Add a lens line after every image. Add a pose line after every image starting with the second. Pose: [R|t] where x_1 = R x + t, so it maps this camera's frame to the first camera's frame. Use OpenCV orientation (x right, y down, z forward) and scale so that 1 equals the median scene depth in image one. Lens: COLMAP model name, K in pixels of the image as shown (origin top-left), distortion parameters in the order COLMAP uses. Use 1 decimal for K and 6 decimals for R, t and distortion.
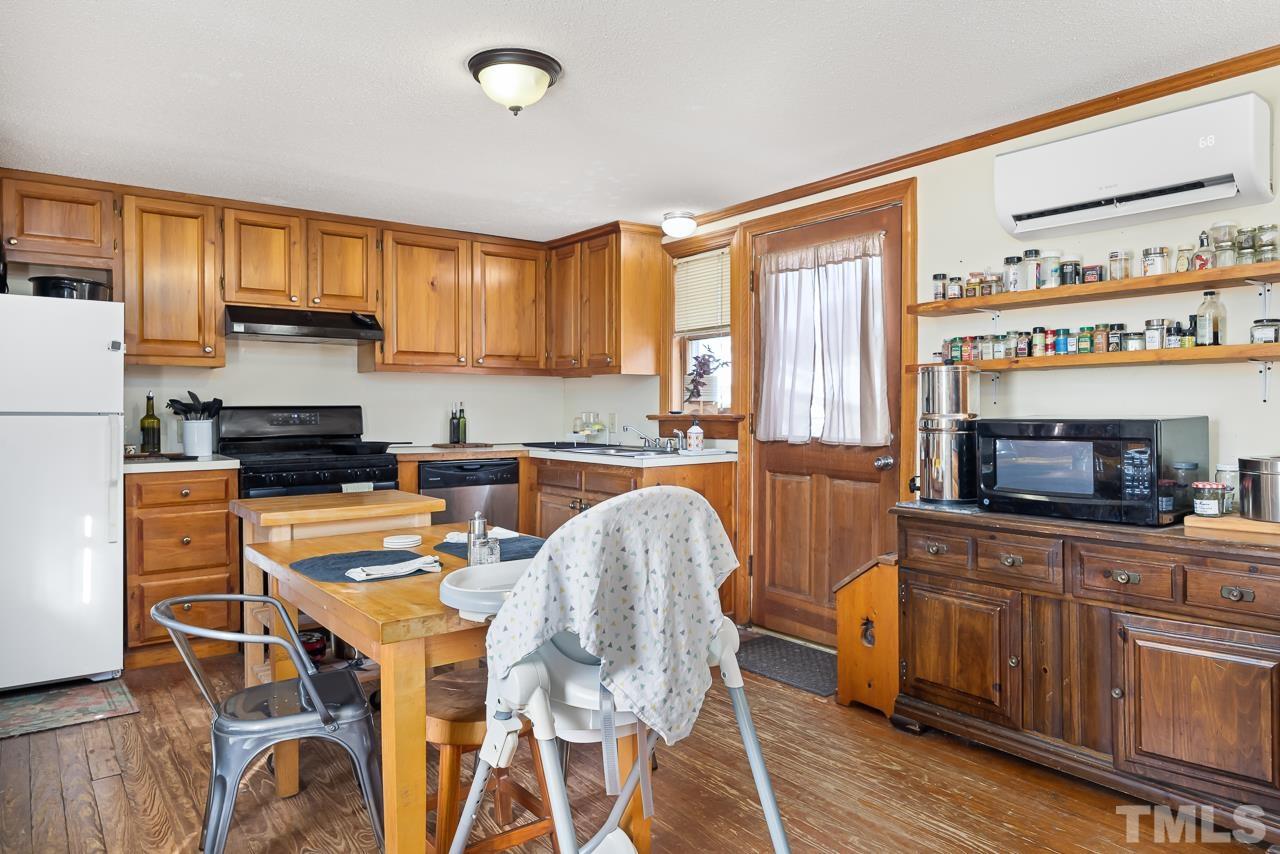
lens RADIAL K [[846.5, 0, 640.7], [0, 846.5, 413.6], [0, 0, 1]] dist [0.003916, -0.001311]
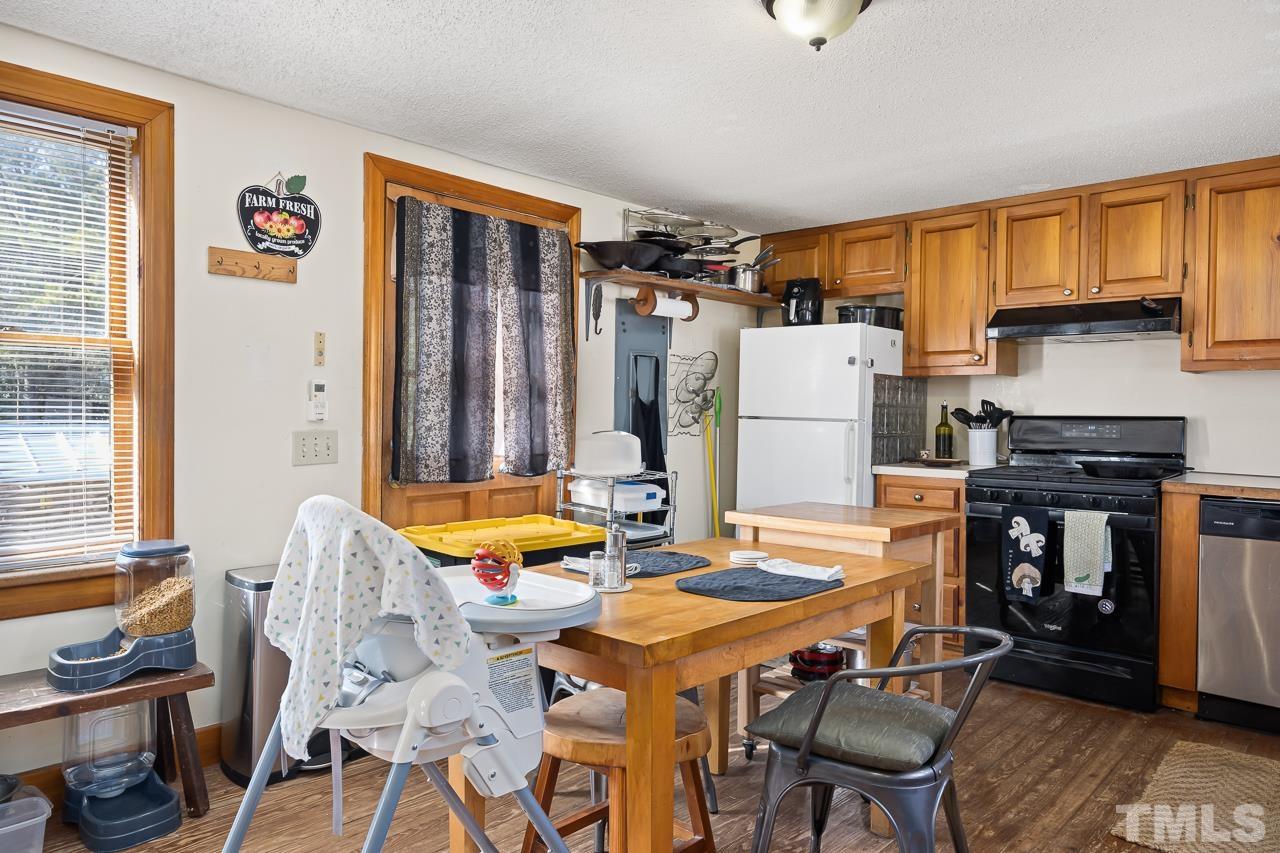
lens RADIAL K [[841.5, 0, 640.8], [0, 841.5, 422.4], [0, 0, 1]] dist [-0.002091, -0.001292]
pose [[0.176910, 0.014929, -0.984114, 0.359811], [-0.018562, 0.999758, 0.011830, -0.004333], [0.984052, 0.016174, 0.177144, 0.414120]]
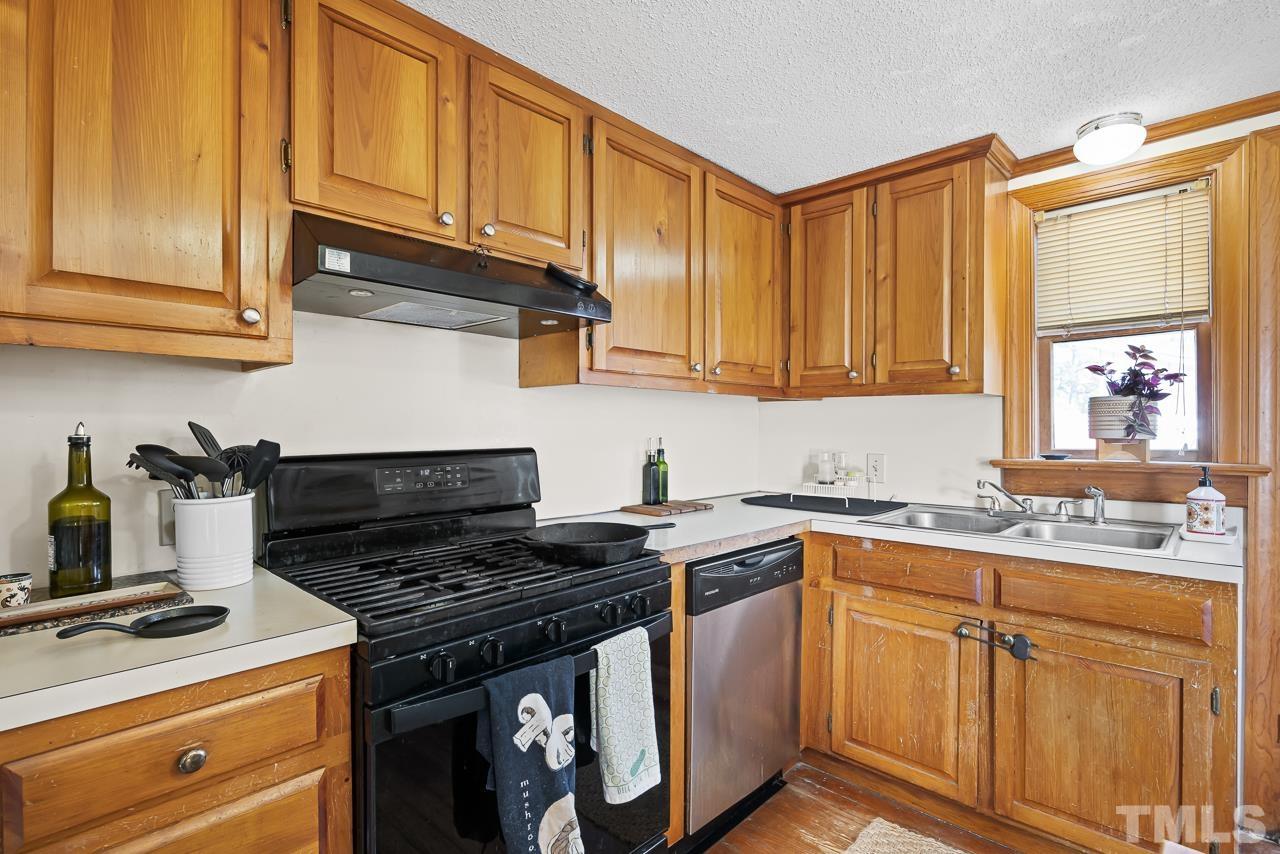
lens RADIAL K [[617.6, 0, 640.6], [0, 617.6, 426.6], [0, 0, 1]] dist [-0.004554, -0.000208]
pose [[0.985457, 0.000214, 0.169925, -0.358460], [0.001394, 0.999955, -0.009342, -0.020671], [-0.169919, 0.009444, 0.985413, 0.649250]]
